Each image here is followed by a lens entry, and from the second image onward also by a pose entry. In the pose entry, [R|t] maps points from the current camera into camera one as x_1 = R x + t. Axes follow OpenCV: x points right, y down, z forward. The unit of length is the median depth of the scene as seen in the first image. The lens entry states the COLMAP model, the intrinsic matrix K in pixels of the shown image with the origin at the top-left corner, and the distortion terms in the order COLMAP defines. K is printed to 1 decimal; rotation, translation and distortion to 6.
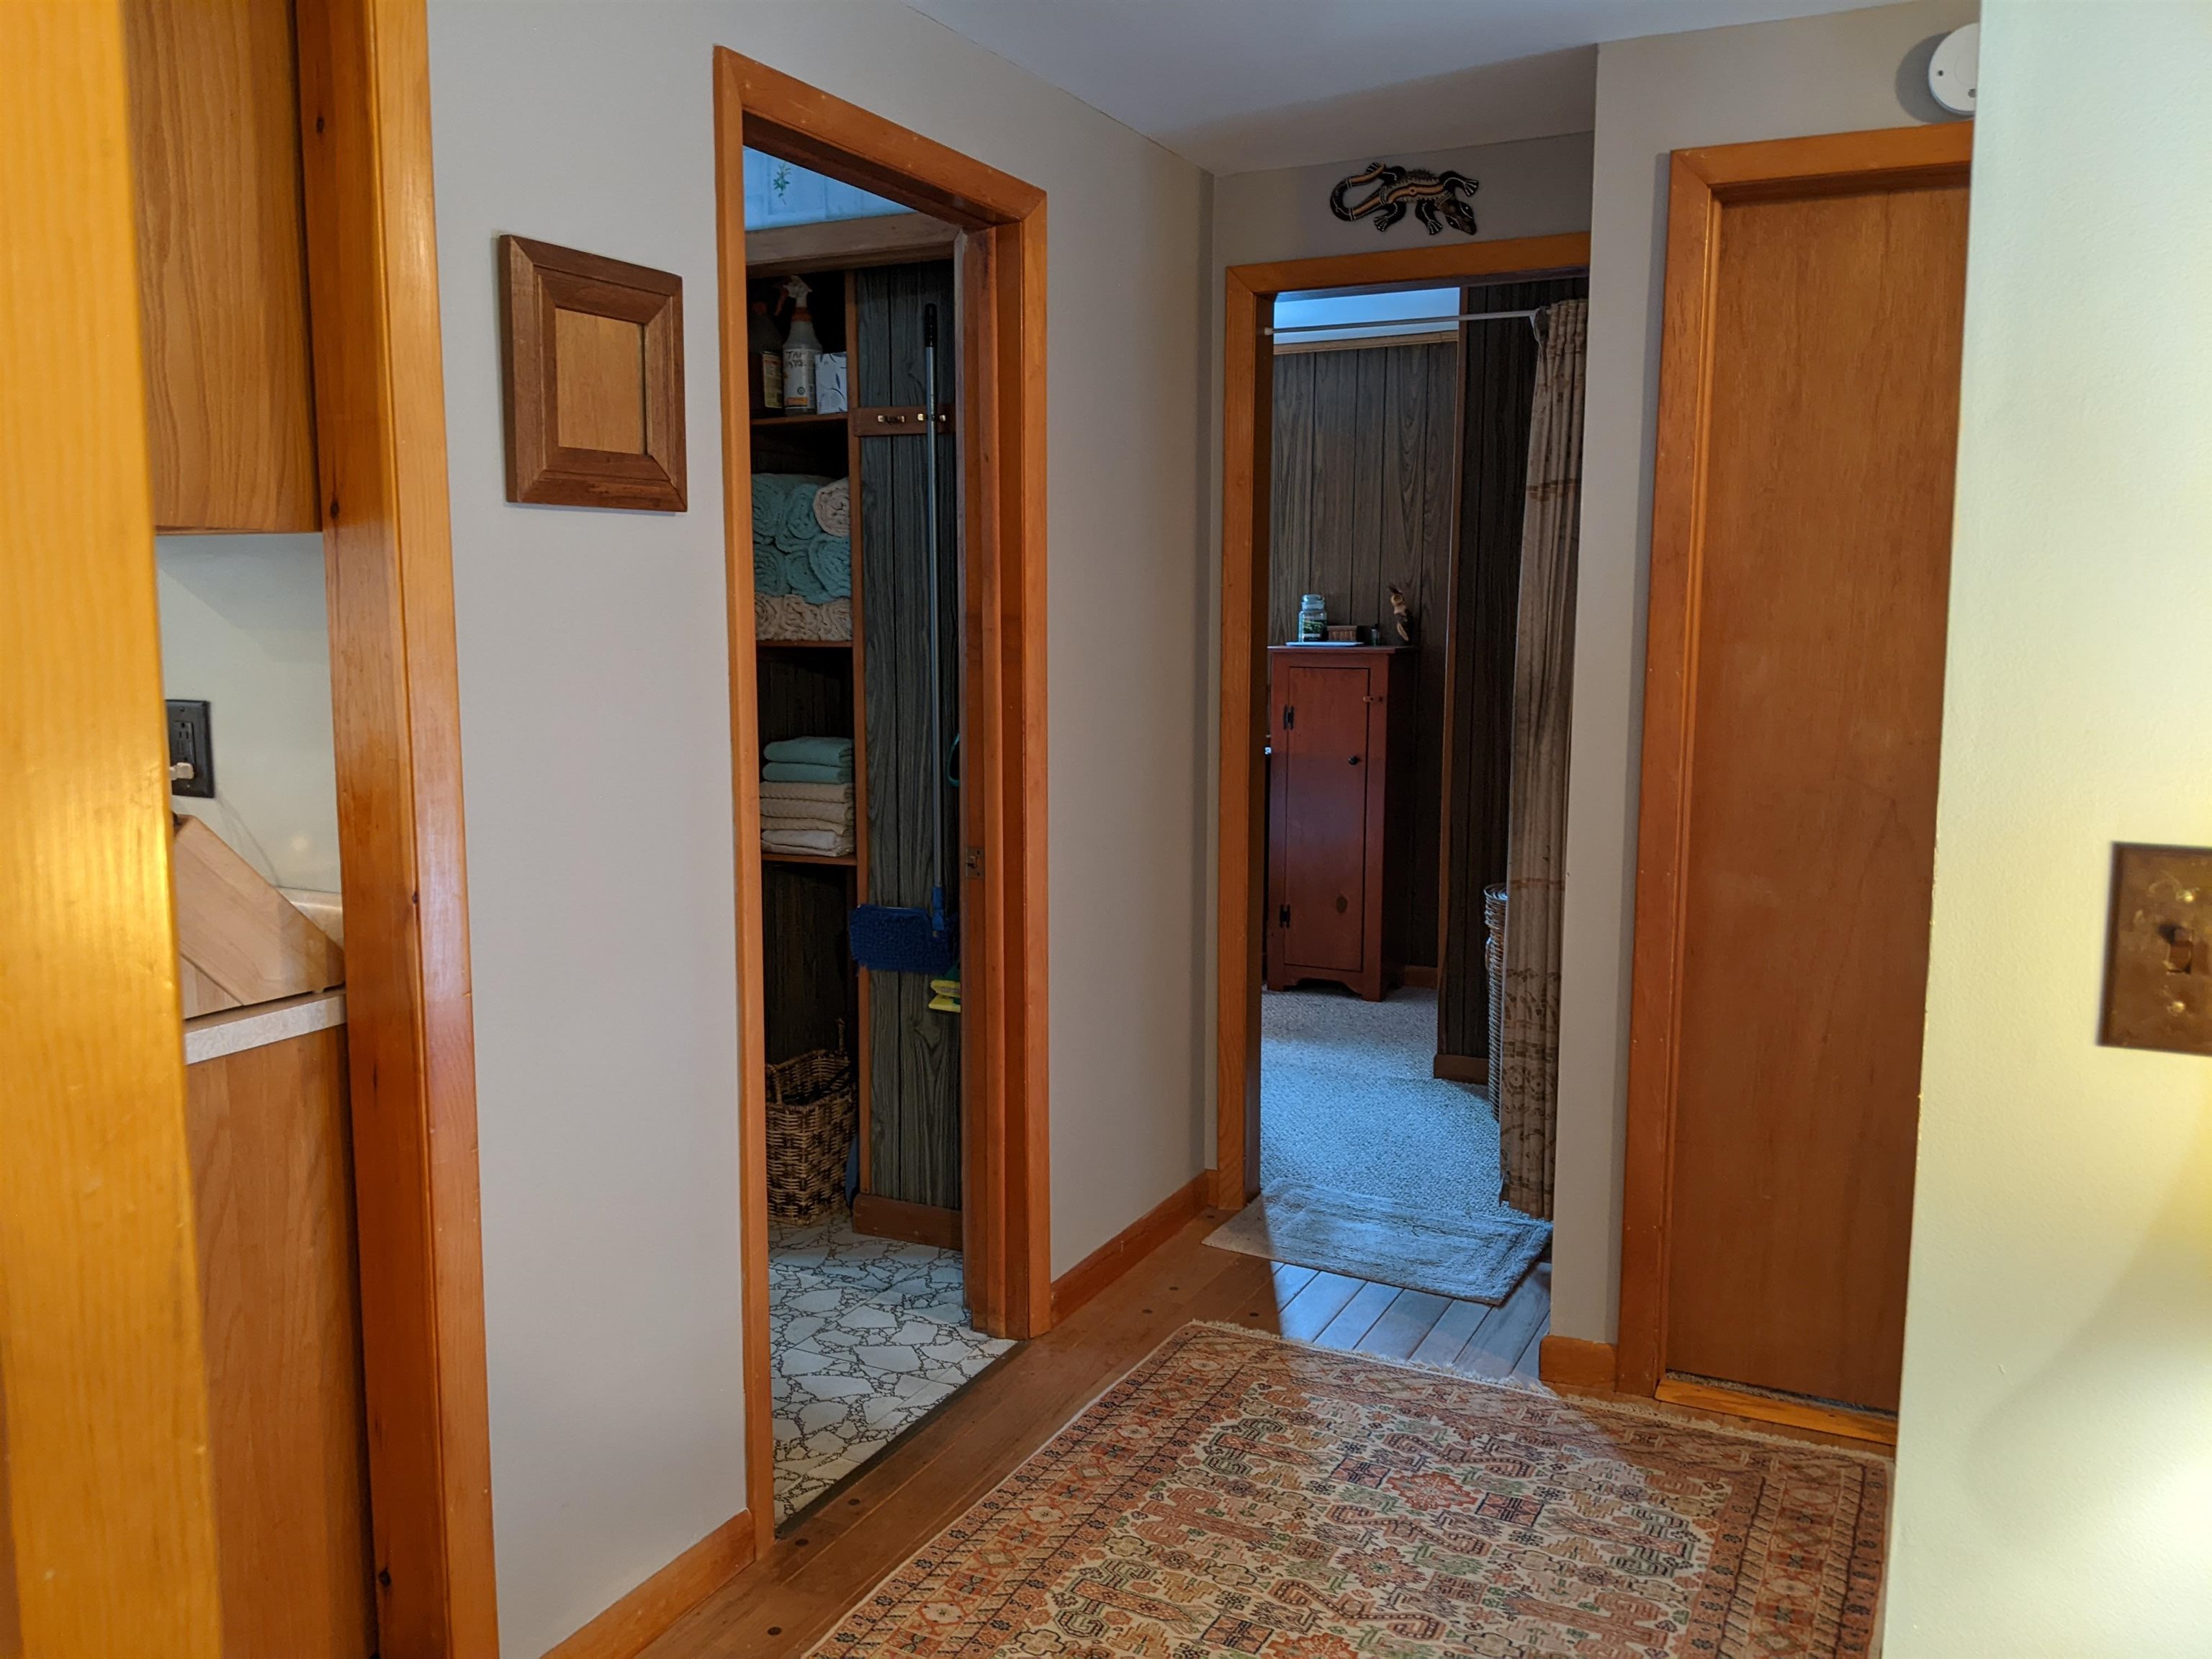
lens RADIAL K [[1757.3, 0, 1101.3], [0, 1757.3, 823.3], [0, 0, 1]] dist [0.036829, -0.076751]
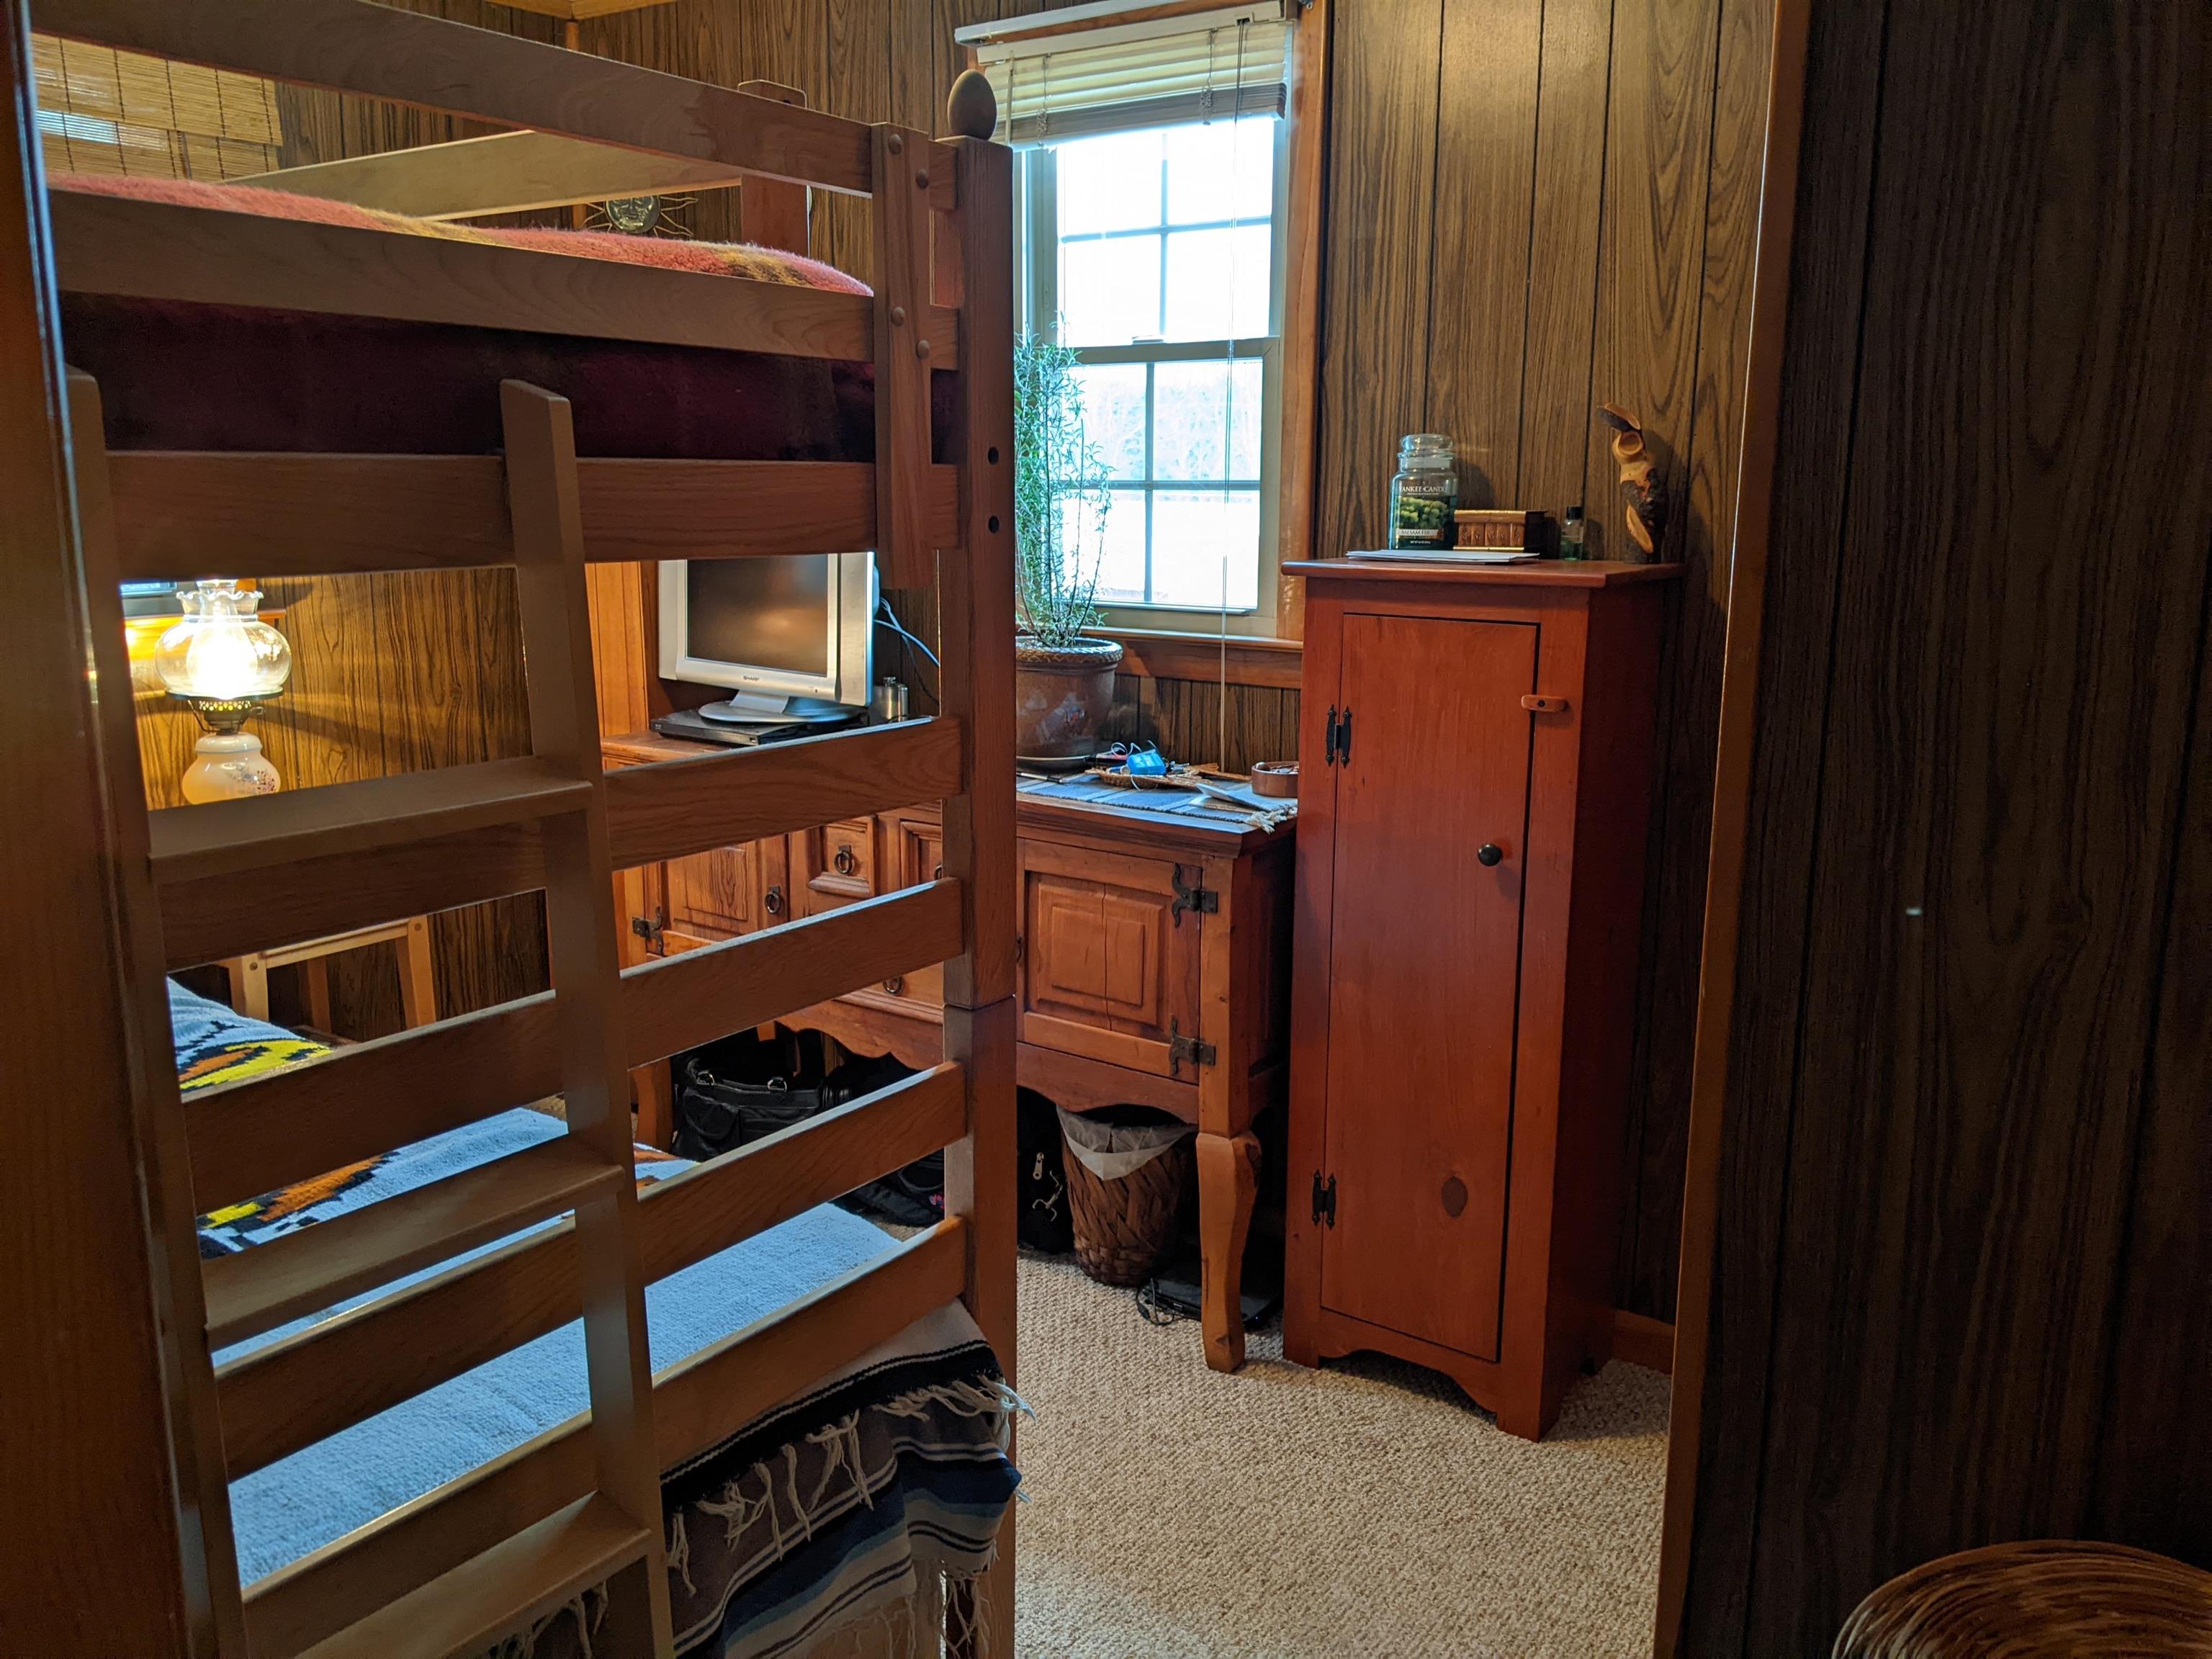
lens RADIAL K [[1757.3, 0, 1118.1], [0, 1757.3, 823.7], [0, 0, 1]] dist [0.036829, -0.076751]
pose [[0.987413, 0.031677, -0.154960, 0.117240], [-0.018533, 0.996162, 0.085545, -0.073018], [0.157075, -0.081596, 0.984210, 0.573116]]
